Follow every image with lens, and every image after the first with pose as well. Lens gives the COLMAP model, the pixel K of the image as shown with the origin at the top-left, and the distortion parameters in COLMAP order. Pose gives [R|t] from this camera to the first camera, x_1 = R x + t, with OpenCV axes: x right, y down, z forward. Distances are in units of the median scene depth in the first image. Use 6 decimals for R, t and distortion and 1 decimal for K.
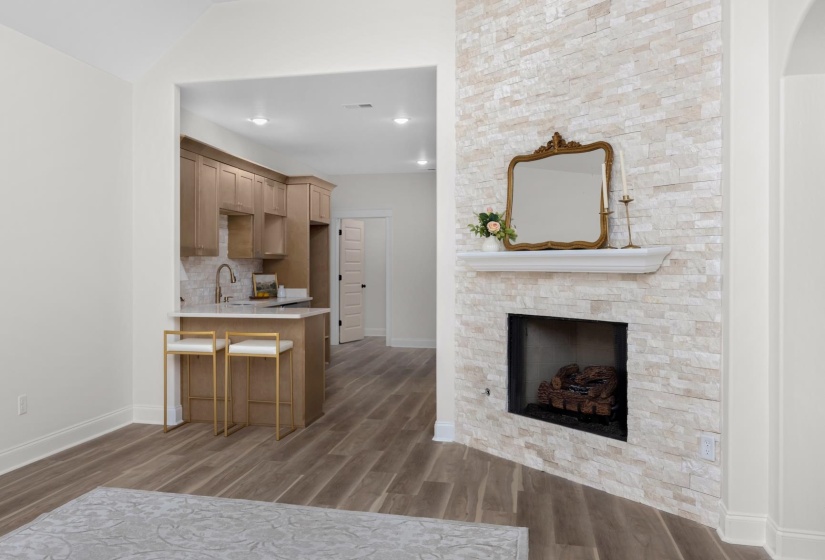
lens RADIAL K [[747.2, 0, 316.4], [0, 747.2, 265.5], [0, 0, 1]] dist [0.000122, 0.001285]
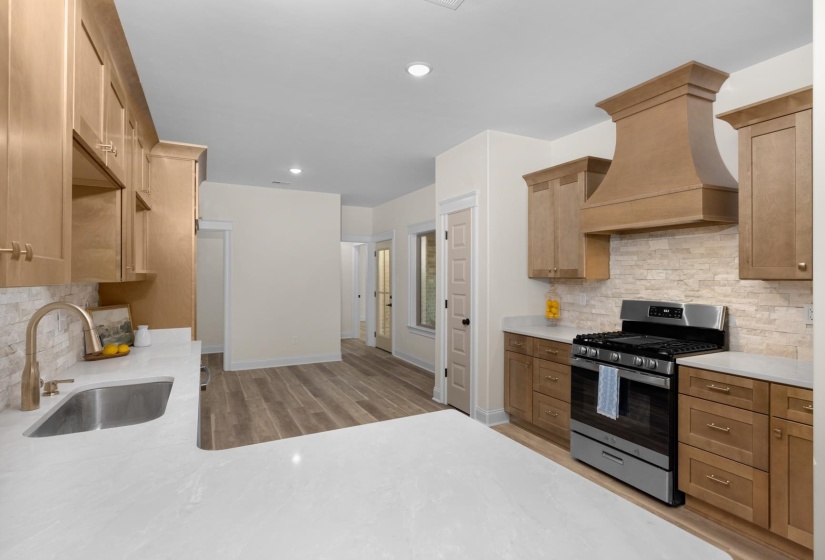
lens RADIAL K [[412.3, 0, 412.2], [0, 412.3, 274.1], [0, 0, 1]] dist [-0.001359, -0.000224]
pose [[0.730712, 0.003979, 0.682674, -0.213667], [-0.002443, 0.999992, -0.003213, -0.024983], [-0.682681, 0.000680, 0.730716, 1.171500]]
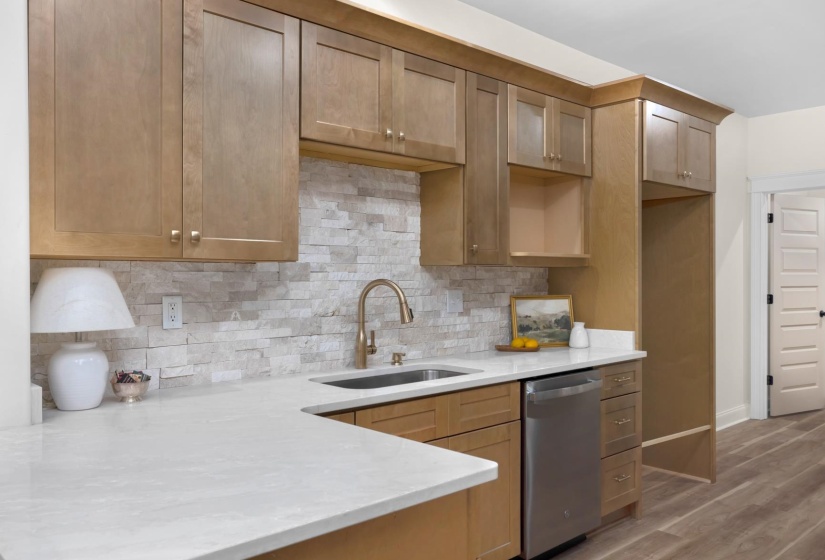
lens RADIAL K [[668.3, 0, 410.5], [0, 668.3, 275.9], [0, 0, 1]] dist [0.010802, 0.005607]
pose [[0.857314, 0.001418, -0.514792, 0.151078], [0.000746, 0.999992, 0.003997, -0.008689], [0.514793, -0.003811, 0.857306, 1.099008]]
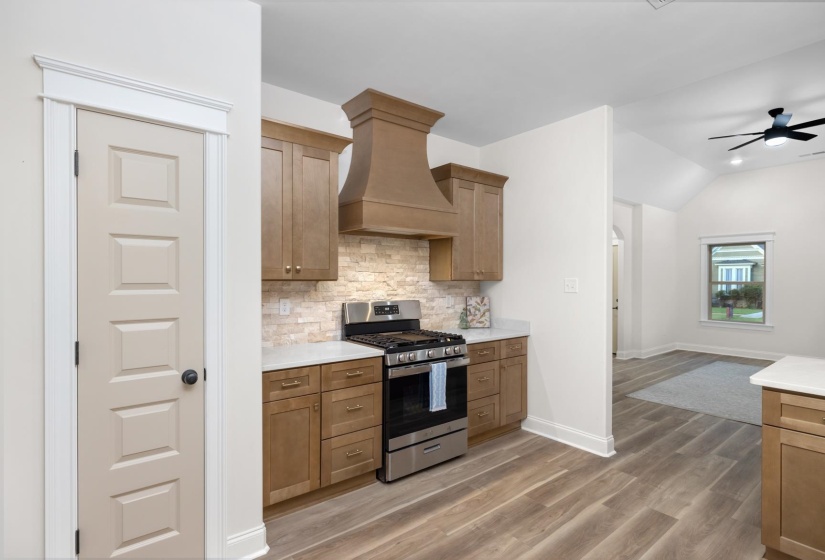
lens RADIAL K [[402.3, 0, 412.5], [0, 402.3, 280.0], [0, 0, 1]] dist [0.001244, 0.001003]
pose [[-0.814931, 0.000113, 0.579558, 0.066984], [-0.000922, 0.999998, -0.001491, -0.020296], [-0.579557, -0.001750, -0.814930, 1.917839]]
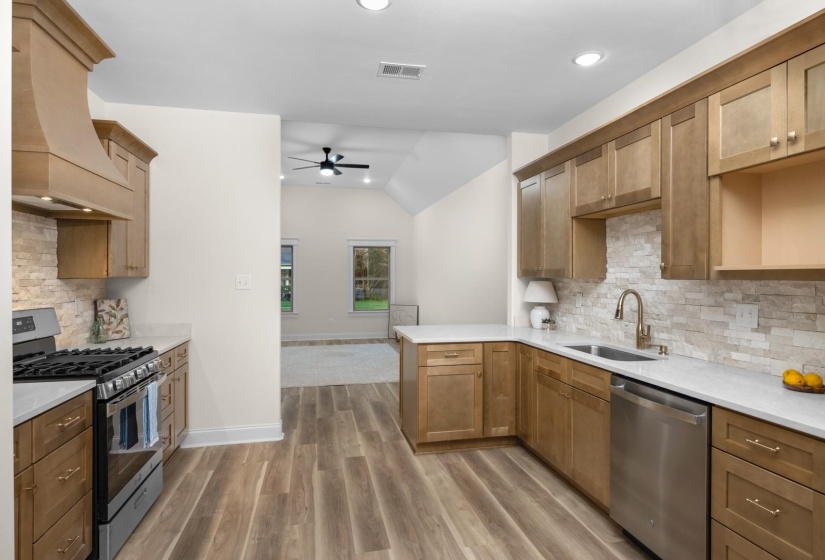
lens RADIAL K [[444.7, 0, 413.5], [0, 444.7, 277.9], [0, 0, 1]] dist [-0.001965, -0.000644]
pose [[-0.878598, 0.002894, -0.477553, 0.363775], [0.002063, 0.999995, 0.002265, -0.021048], [0.477558, 0.001005, -0.878600, 2.004217]]
